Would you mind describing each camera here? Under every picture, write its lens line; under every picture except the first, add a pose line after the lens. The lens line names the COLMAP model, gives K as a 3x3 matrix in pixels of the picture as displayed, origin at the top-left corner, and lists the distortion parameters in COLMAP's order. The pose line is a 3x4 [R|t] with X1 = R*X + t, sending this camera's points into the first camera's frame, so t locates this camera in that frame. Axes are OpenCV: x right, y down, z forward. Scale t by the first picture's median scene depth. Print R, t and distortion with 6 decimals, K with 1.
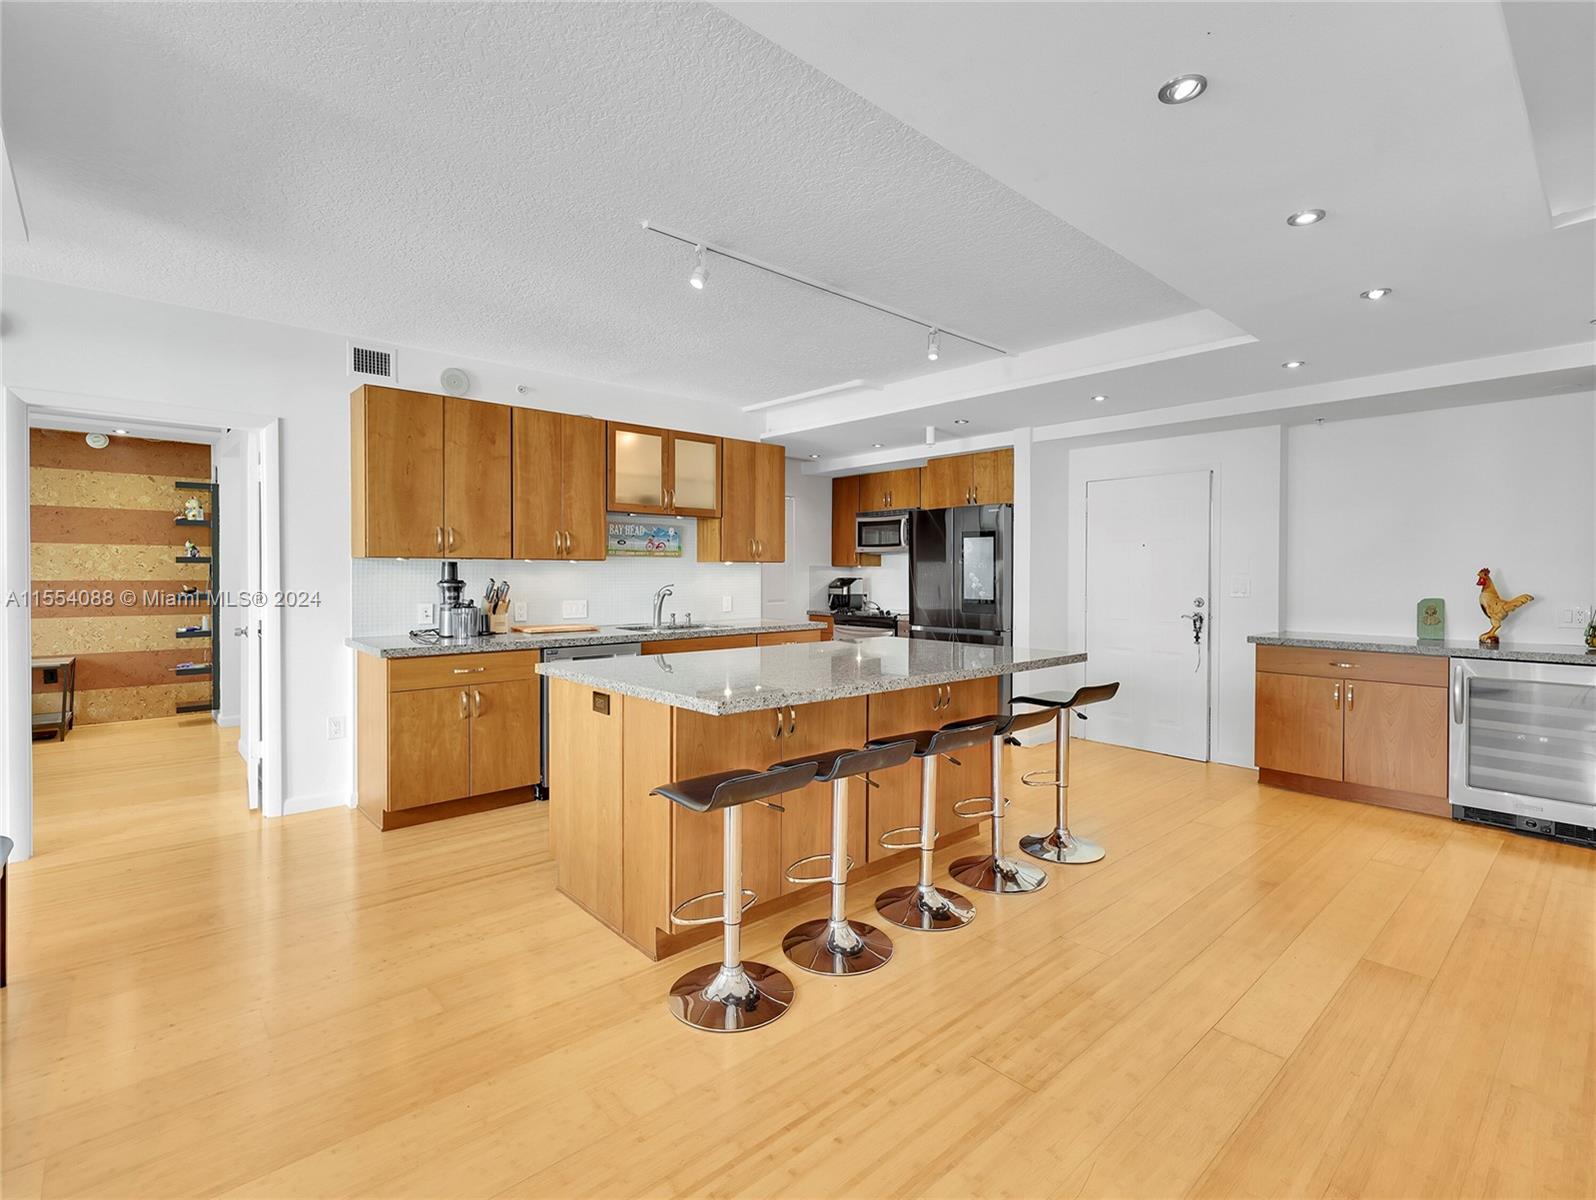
lens RADIAL K [[758.7, 0, 786.2], [0, 758.7, 576.8], [0, 0, 1]] dist [-0.004137, 0.000717]
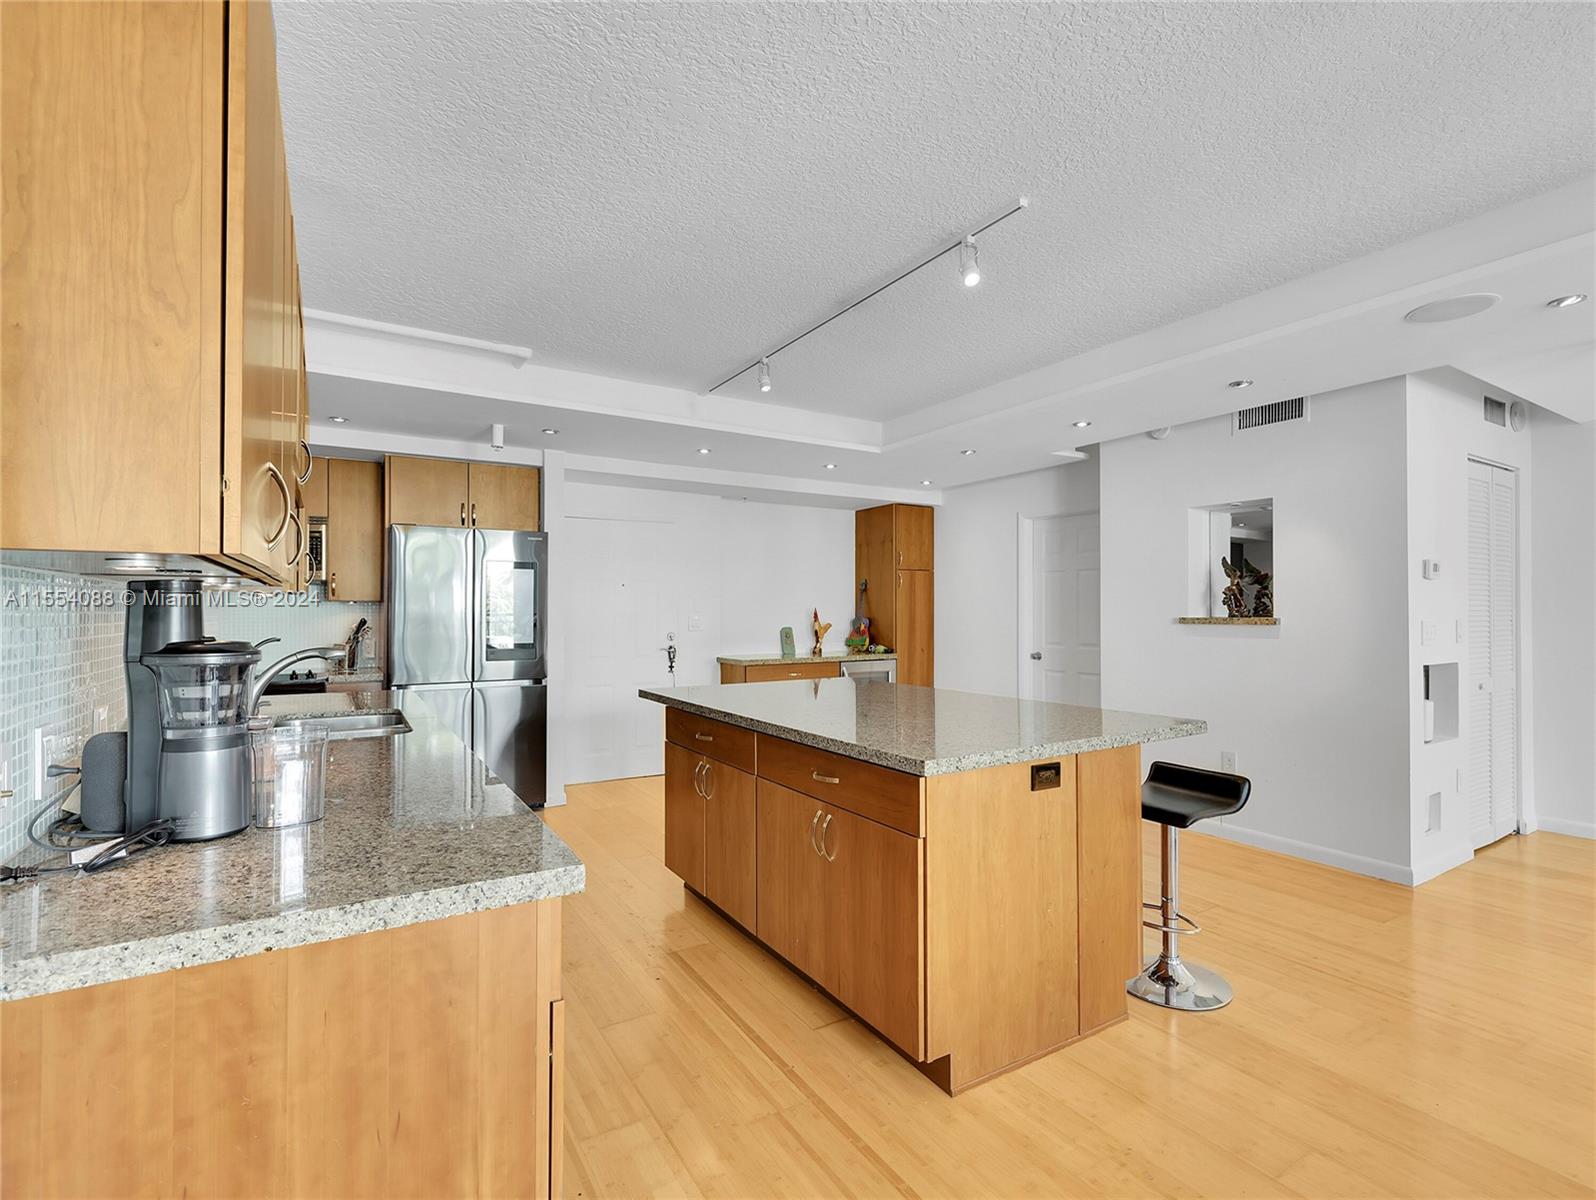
lens RADIAL K [[758.7, 0, 810.4], [0, 758.7, 613.1], [0, 0, 1]] dist [-0.004137, 0.000717]
pose [[0.160443, -0.004760, 0.987034, -0.561353], [0.006985, 0.999969, 0.003687, -0.004849], [-0.987020, 0.006303, 0.160471, 0.591552]]
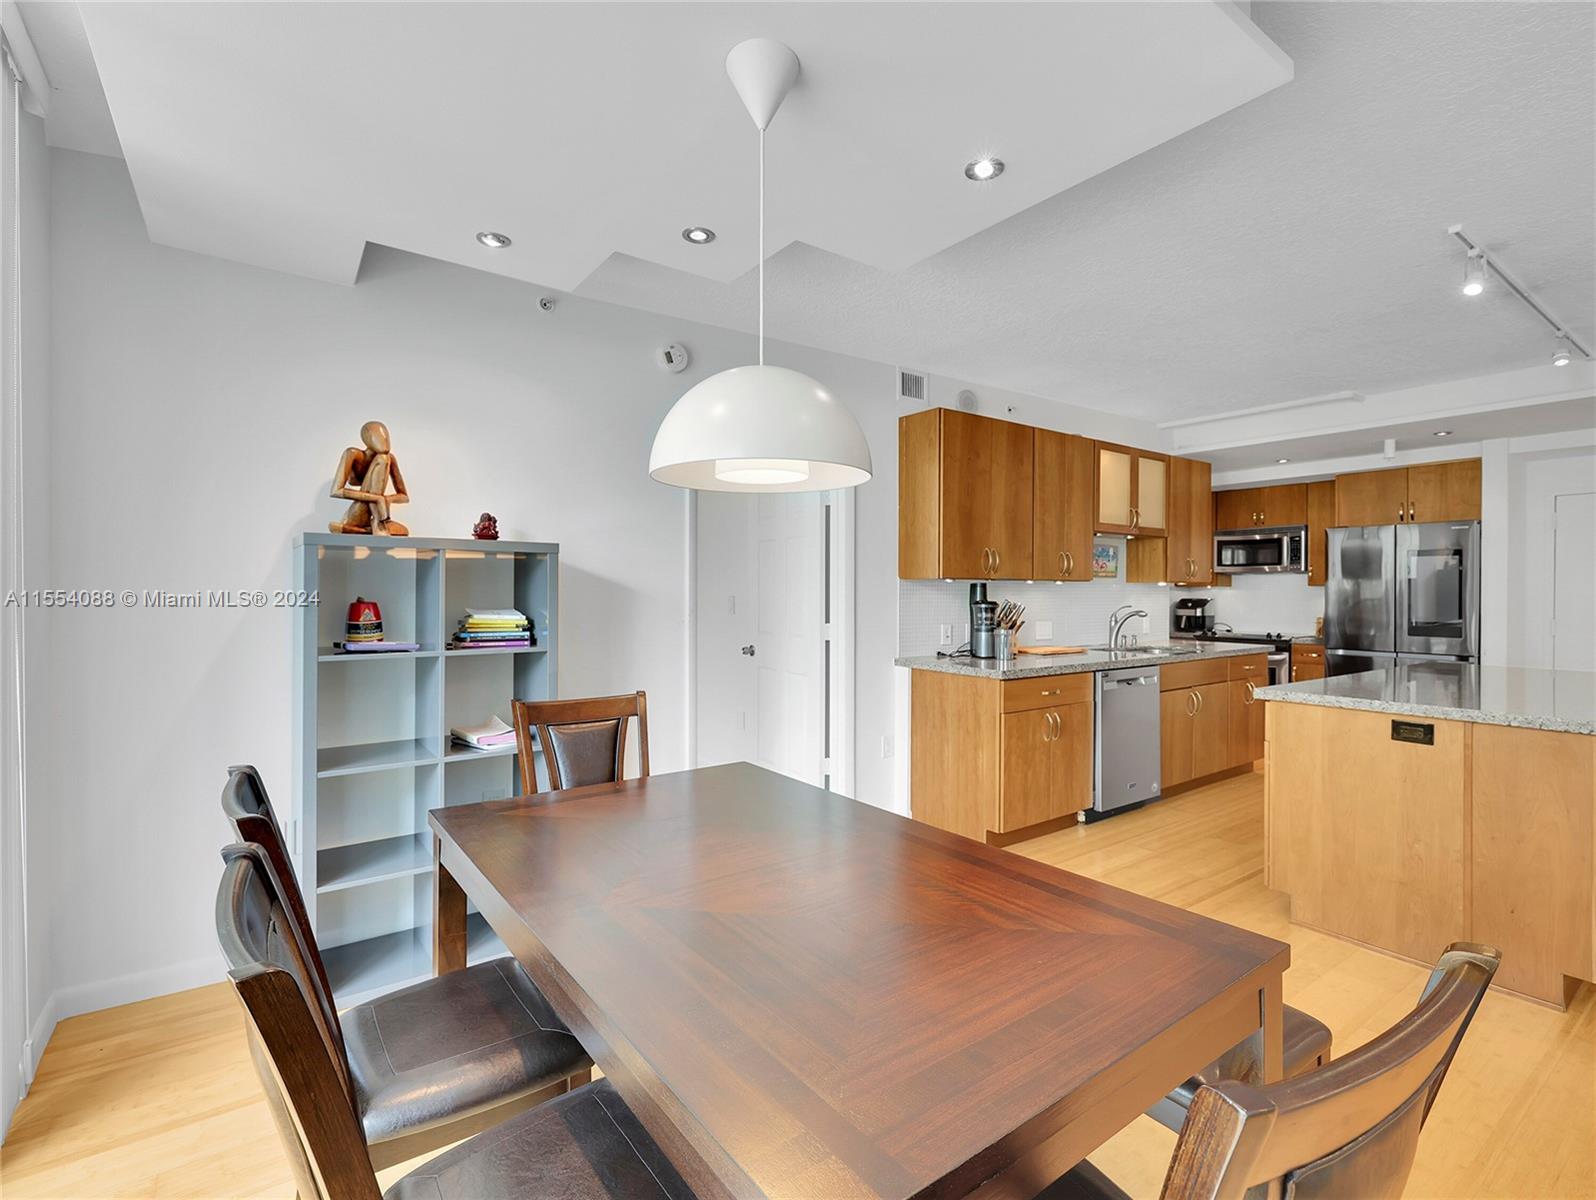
lens RADIAL K [[758.7, 0, 777.7], [0, 758.7, 590.9], [0, 0, 1]] dist [-0.004137, 0.000717]
pose [[0.994079, 0.002829, -0.108621, -0.493414], [-0.003407, 0.999981, -0.005132, -0.002489], [0.108605, 0.005472, 0.994070, -0.020658]]
